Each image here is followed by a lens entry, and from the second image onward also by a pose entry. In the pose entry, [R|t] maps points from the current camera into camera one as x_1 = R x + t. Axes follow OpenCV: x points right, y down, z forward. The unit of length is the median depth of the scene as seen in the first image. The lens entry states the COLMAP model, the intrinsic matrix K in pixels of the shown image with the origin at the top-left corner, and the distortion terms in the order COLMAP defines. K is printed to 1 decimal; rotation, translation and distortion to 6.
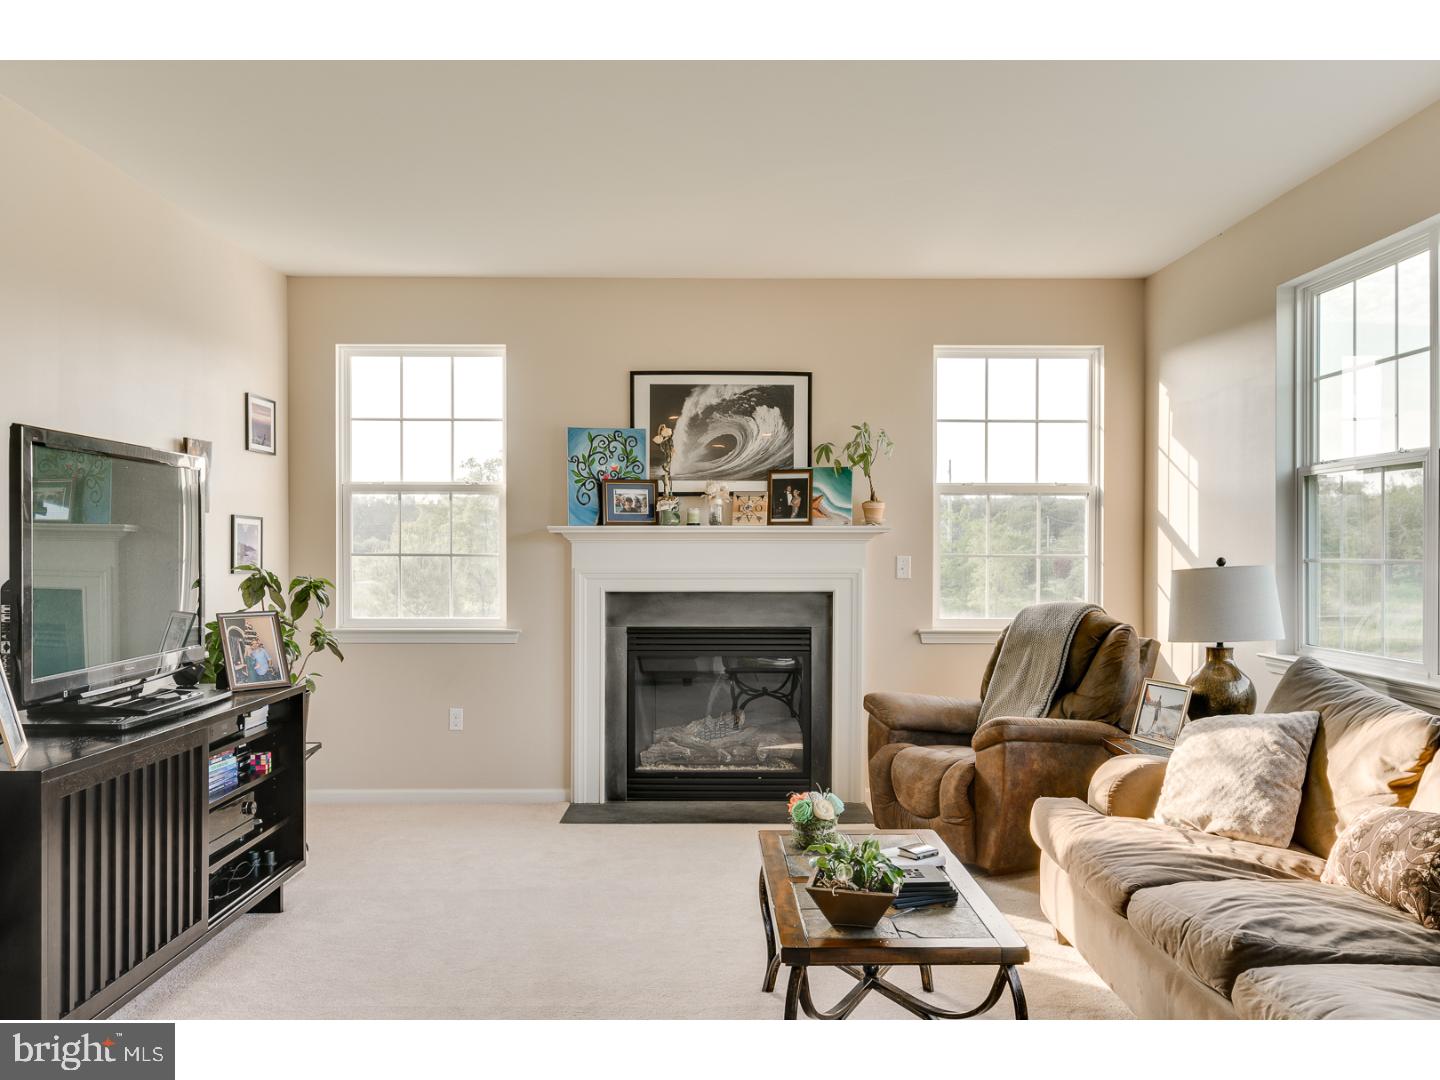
lens RADIAL K [[1187.1, 0, 724.0], [0, 1187.1, 545.2], [0, 0, 1]] dist [-0.010122, 0.012339]
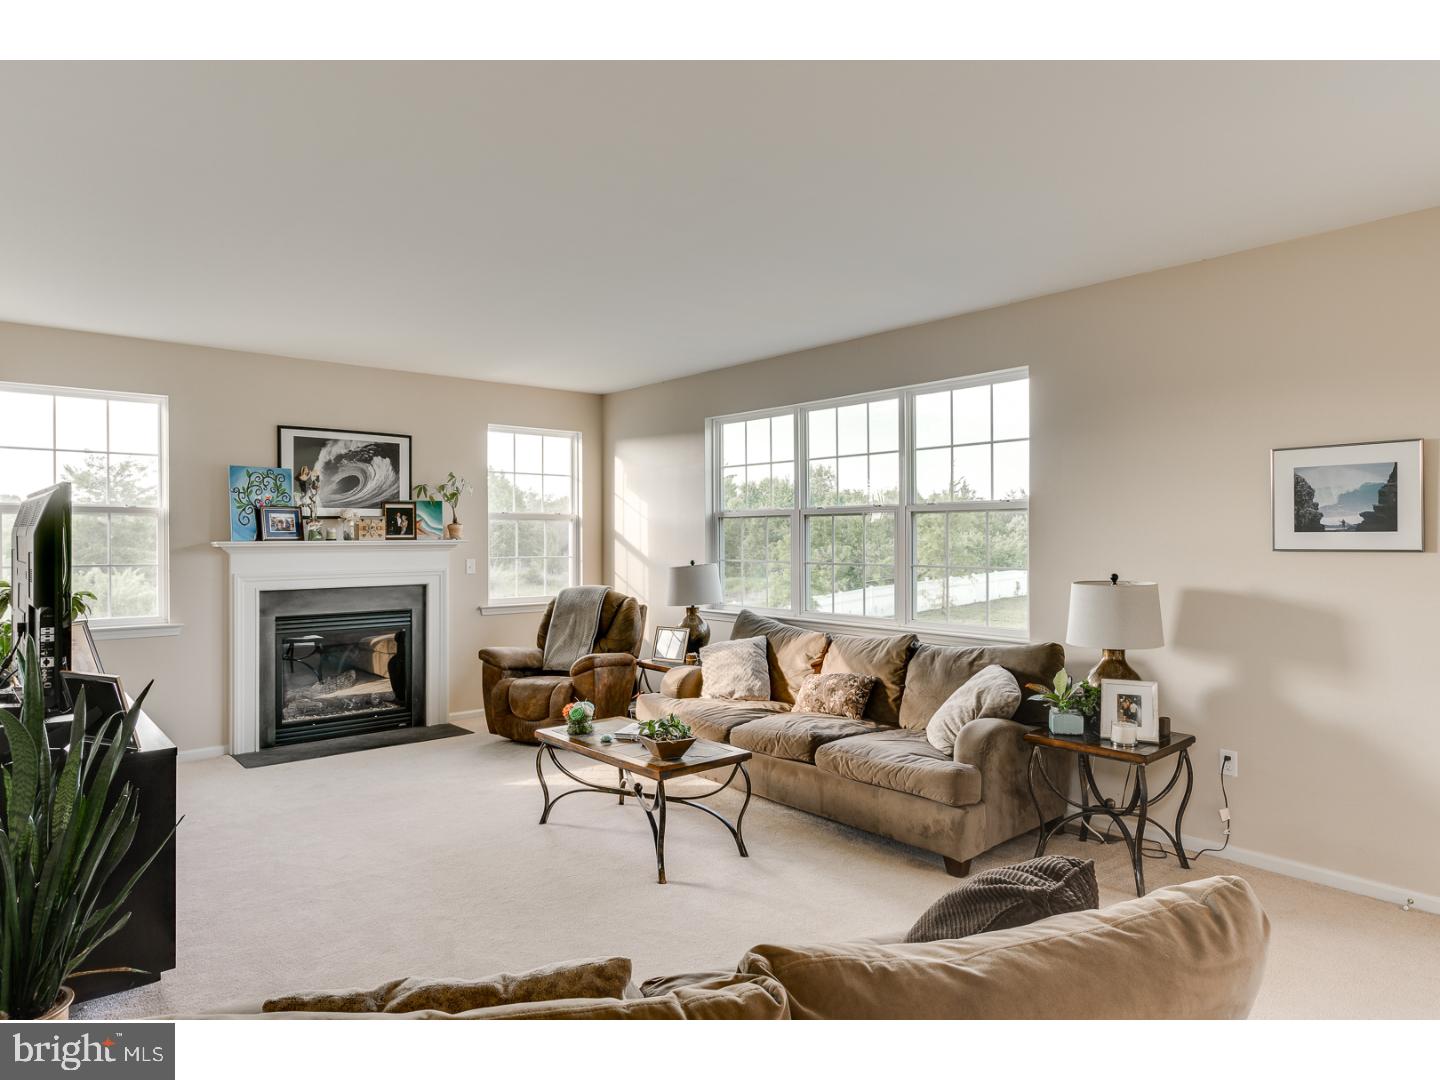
lens RADIAL K [[871.4, 0, 722.1], [0, 871.4, 529.9], [0, 0, 1]] dist [0.005058, 0.001256]
pose [[0.764126, 0.002111, 0.645063, -0.335574], [0.000887, 0.999990, -0.004324, -0.024085], [-0.645066, 0.003876, 0.764117, -0.075898]]
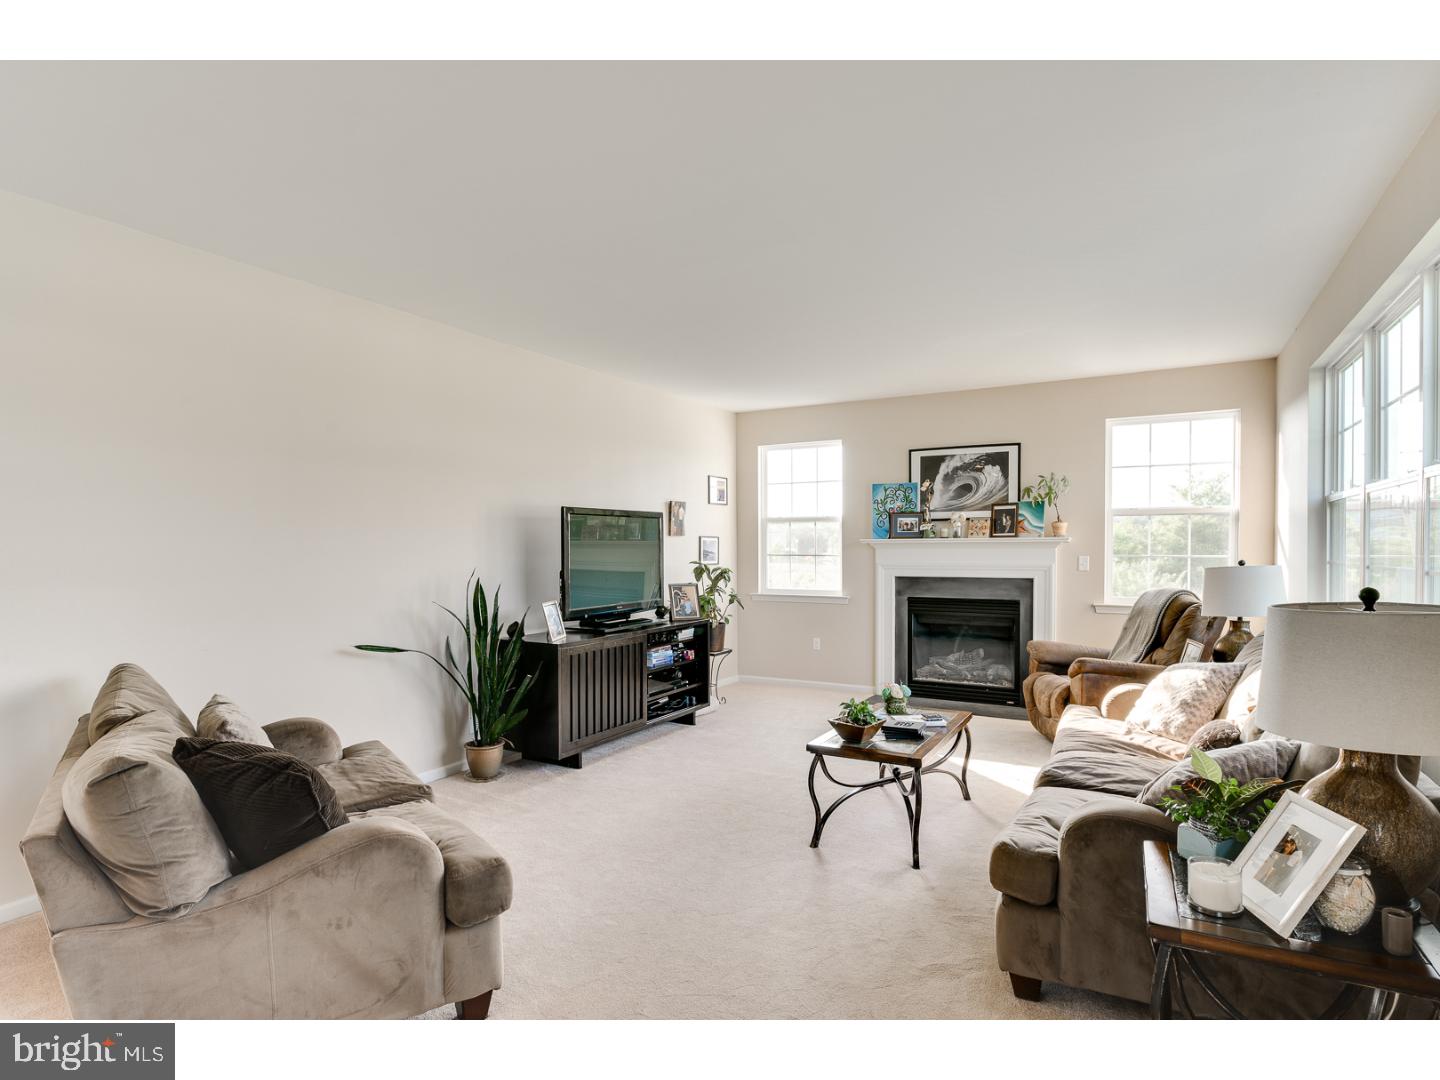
lens RADIAL K [[773.0, 0, 716.9], [0, 773.0, 553.4], [0, 0, 1]] dist [-0.005724, 0.001145]
pose [[0.860894, -0.000111, -0.508785, 0.257860], [0.006743, 0.999915, 0.011191, -0.009612], [0.508740, -0.013065, 0.860821, -0.120026]]
